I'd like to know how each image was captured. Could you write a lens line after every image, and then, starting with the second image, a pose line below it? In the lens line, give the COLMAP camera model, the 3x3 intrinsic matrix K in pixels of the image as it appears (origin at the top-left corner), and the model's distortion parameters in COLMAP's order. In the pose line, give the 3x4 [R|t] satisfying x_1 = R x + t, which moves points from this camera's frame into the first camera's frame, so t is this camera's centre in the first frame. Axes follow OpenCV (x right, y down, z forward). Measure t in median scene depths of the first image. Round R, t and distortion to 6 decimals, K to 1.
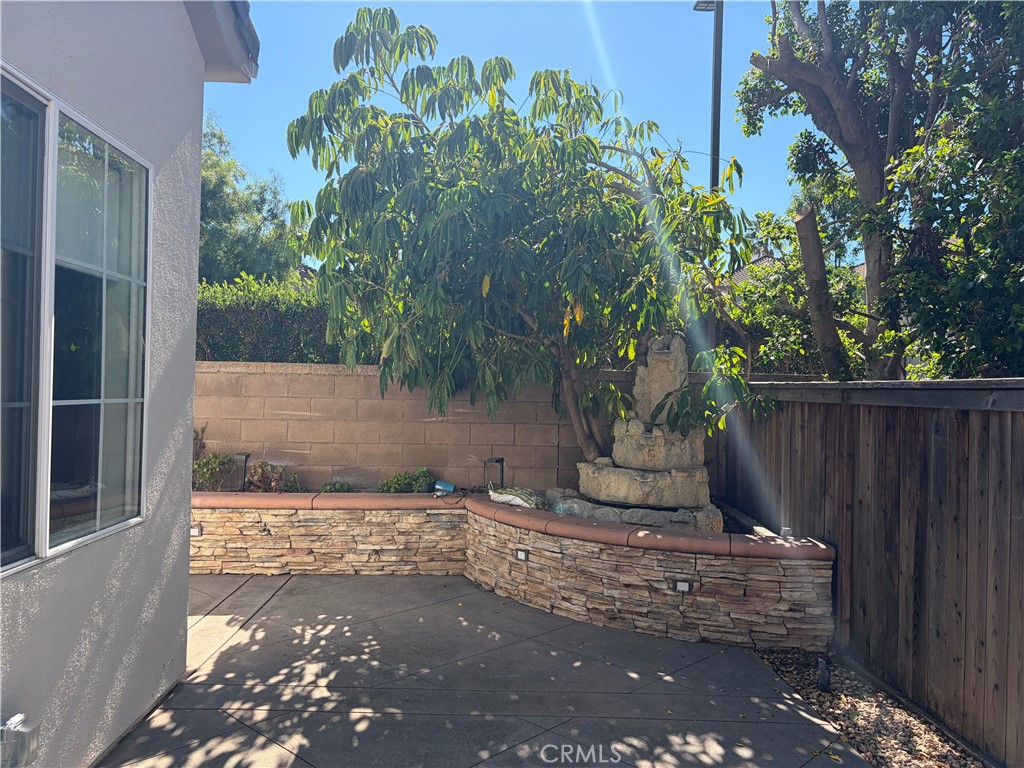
lens RADIAL K [[776.8, 0, 512.0], [0, 776.8, 384.0], [0, 0, 1]] dist [0.051774, -0.053089]
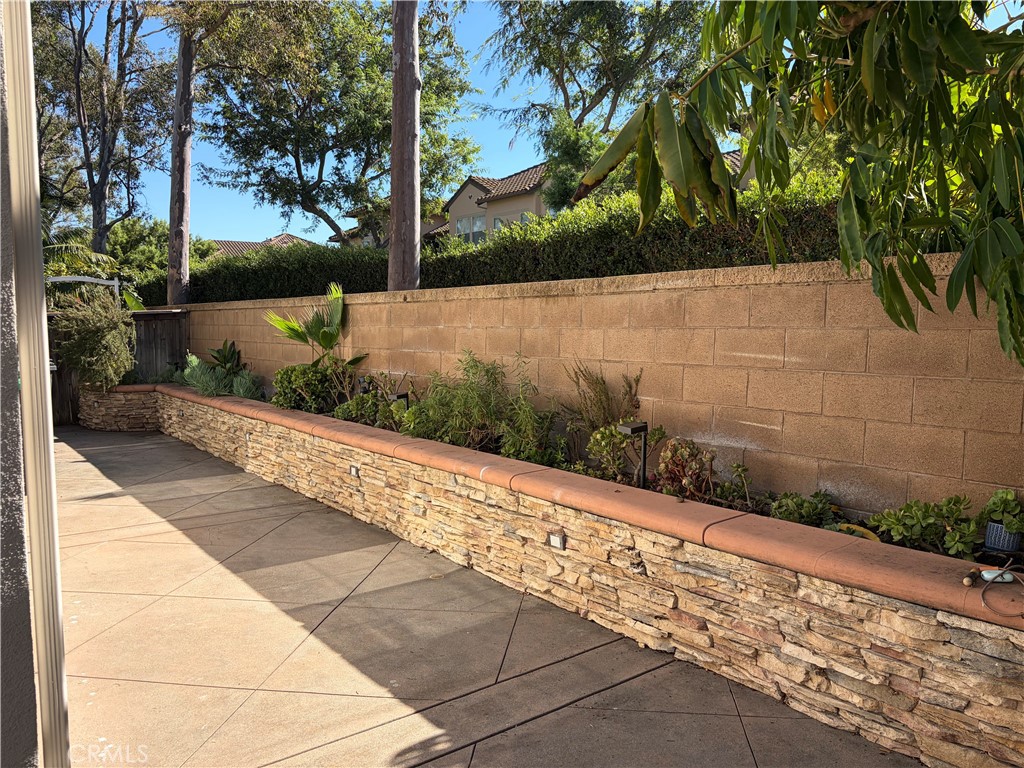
lens RADIAL K [[776.8, 0, 512.0], [0, 776.8, 384.0], [0, 0, 1]] dist [0.051774, -0.053089]
pose [[0.578672, 0.042788, -0.814437, 0.082487], [0.024374, 0.997269, 0.069711, 0.015798], [0.815196, -0.060191, 0.576049, 0.605794]]
